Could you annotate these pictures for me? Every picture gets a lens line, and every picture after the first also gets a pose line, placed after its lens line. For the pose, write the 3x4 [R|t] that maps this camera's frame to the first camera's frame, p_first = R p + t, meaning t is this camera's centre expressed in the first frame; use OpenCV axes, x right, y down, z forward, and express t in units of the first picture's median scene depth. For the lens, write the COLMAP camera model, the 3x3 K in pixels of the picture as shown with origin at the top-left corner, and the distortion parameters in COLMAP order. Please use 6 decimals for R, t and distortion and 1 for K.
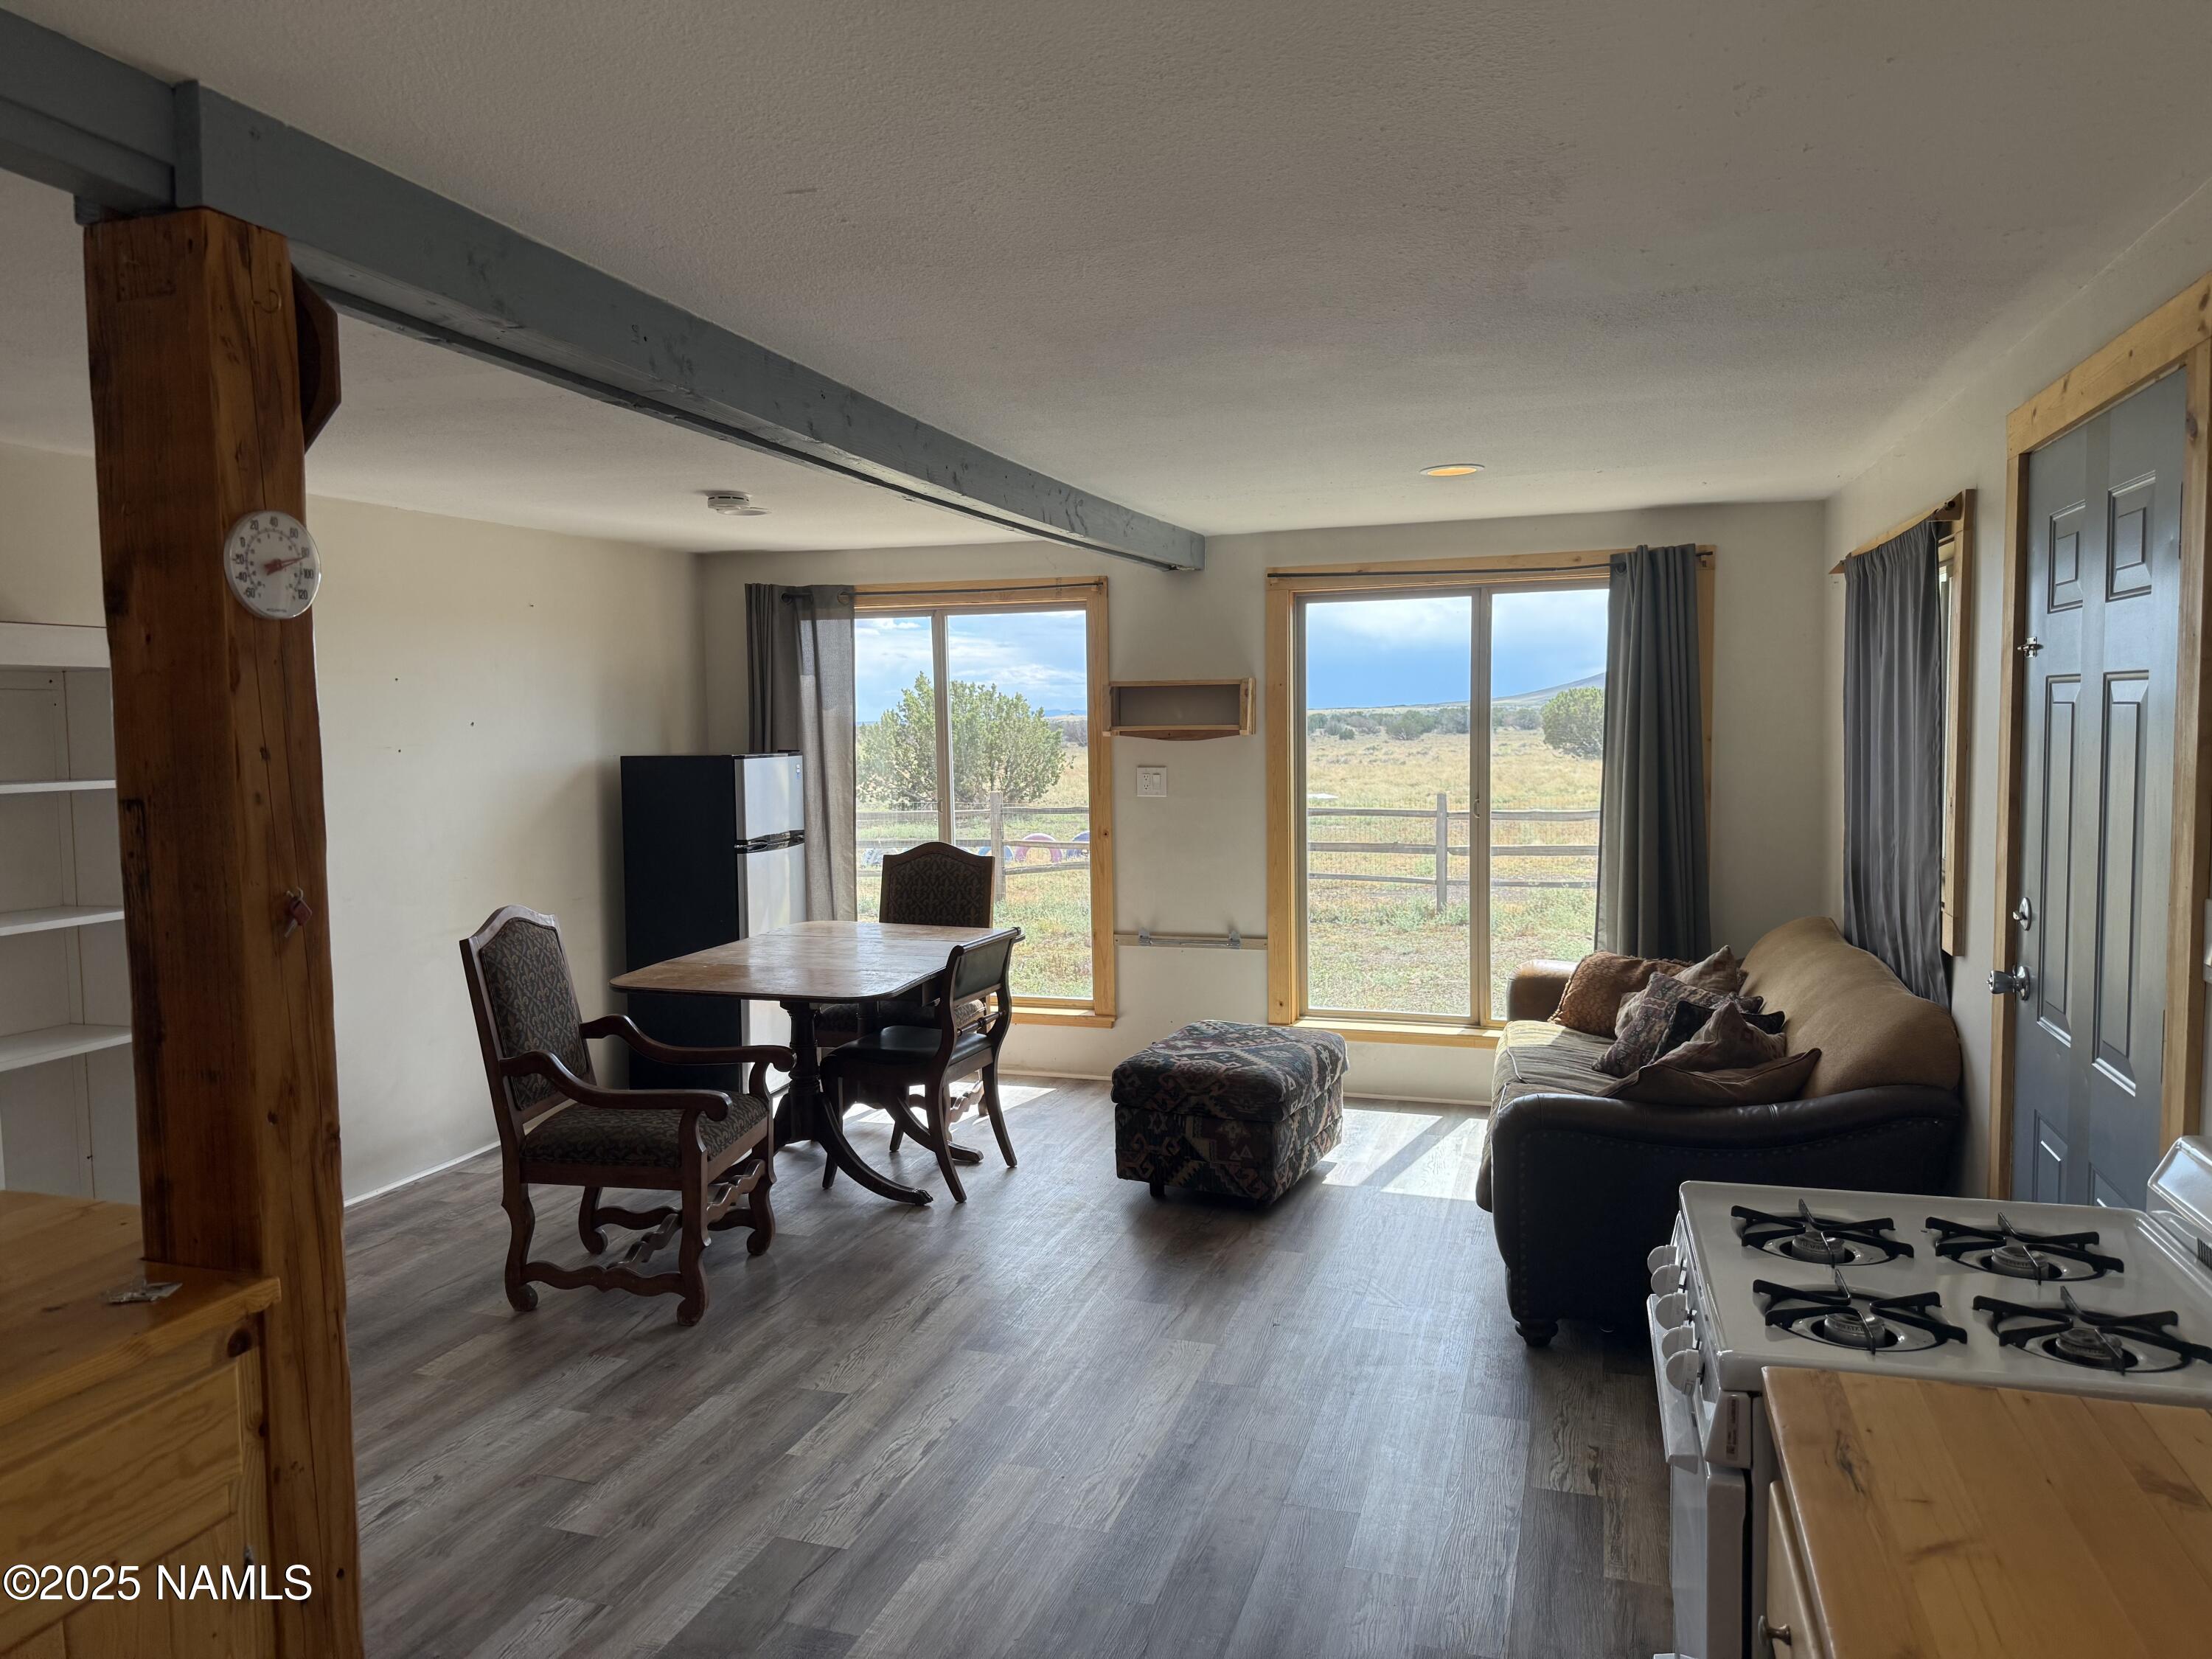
lens RADIAL K [[1607.0, 0, 1120.8], [0, 1607.0, 823.3], [0, 0, 1]] dist [0.100119, -0.084954]
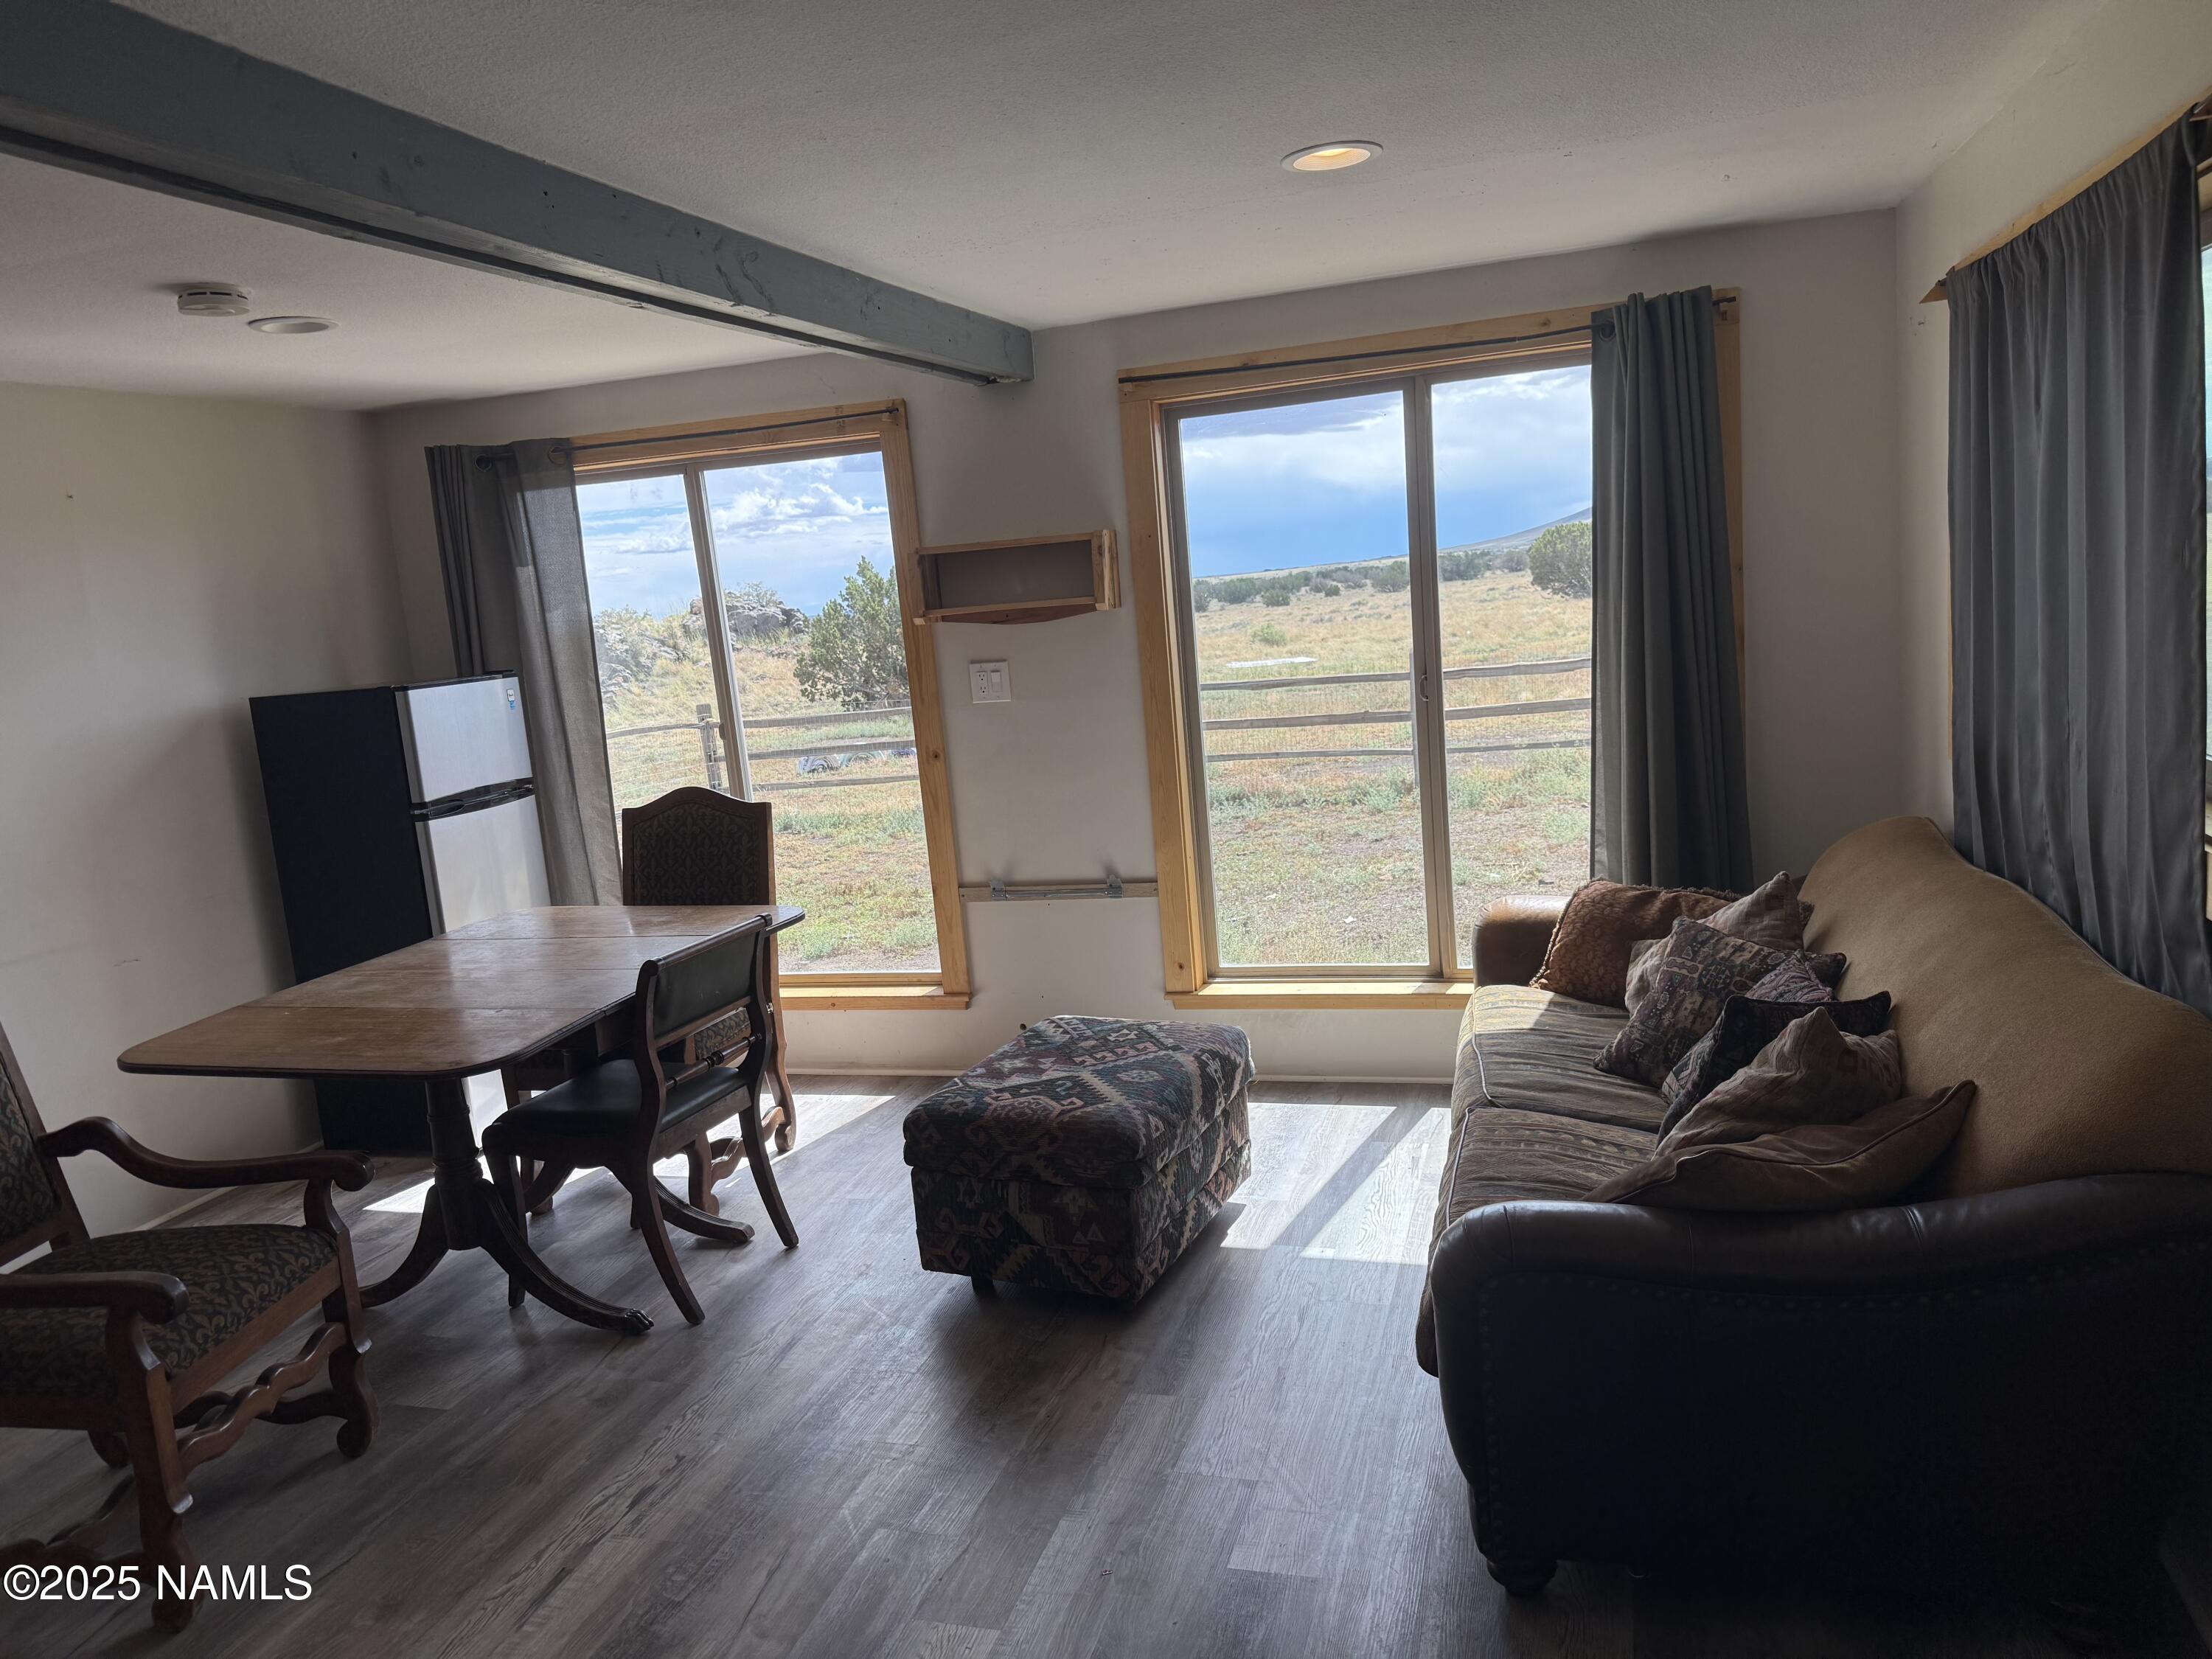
lens RADIAL K [[1607.0, 0, 1135.0], [0, 1607.0, 869.2], [0, 0, 1]] dist [0.100119, -0.084954]
pose [[0.997290, -0.073306, 0.006255, 0.080460], [0.072228, 0.991698, 0.106391, -0.015266], [-0.014002, -0.105651, 0.994305, 0.268661]]
